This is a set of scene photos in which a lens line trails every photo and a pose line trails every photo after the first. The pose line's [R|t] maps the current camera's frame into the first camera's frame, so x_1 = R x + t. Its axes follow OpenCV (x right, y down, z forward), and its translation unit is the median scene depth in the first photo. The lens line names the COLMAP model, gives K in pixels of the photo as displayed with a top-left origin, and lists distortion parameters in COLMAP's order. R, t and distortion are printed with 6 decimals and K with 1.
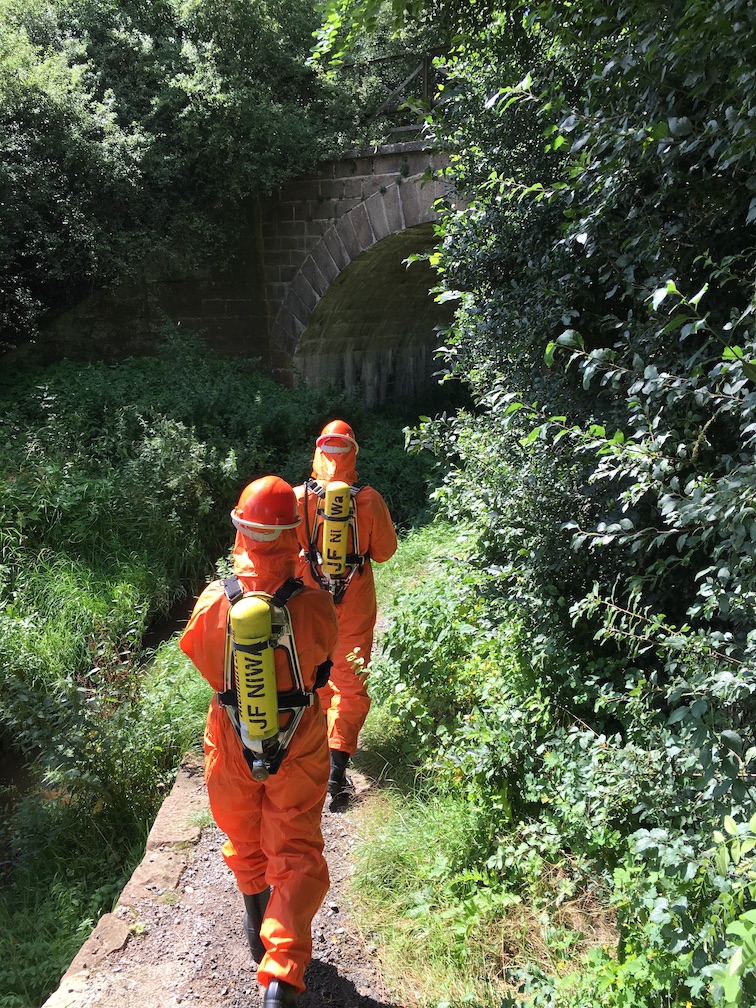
lens RADIAL K [[836.8, 0, 374.8], [0, 836.8, 508.5], [0, 0, 1]] dist [-0.000629, -0.001828]
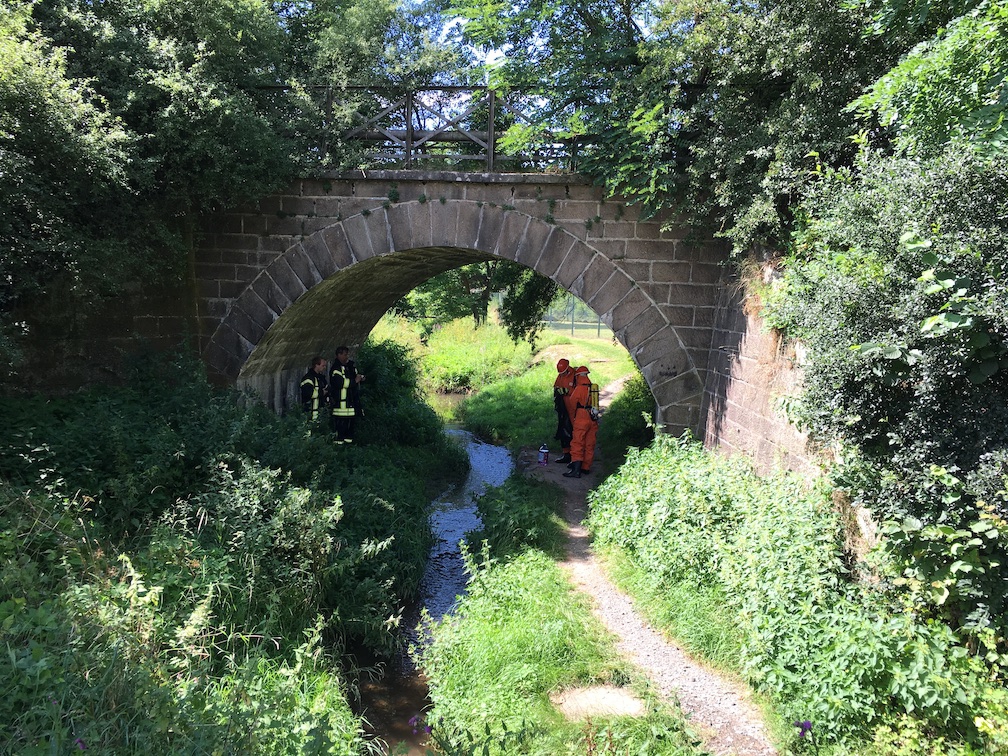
lens RADIAL K [[836.8, 0, 502.0], [0, 836.8, 376.4], [0, 0, 1]] dist [-0.000629, -0.001828]
pose [[0.859196, -0.025472, 0.511012, -0.352285], [0.102343, 0.987132, -0.122871, -0.052267], [-0.501306, 0.157868, 0.850746, 0.111649]]
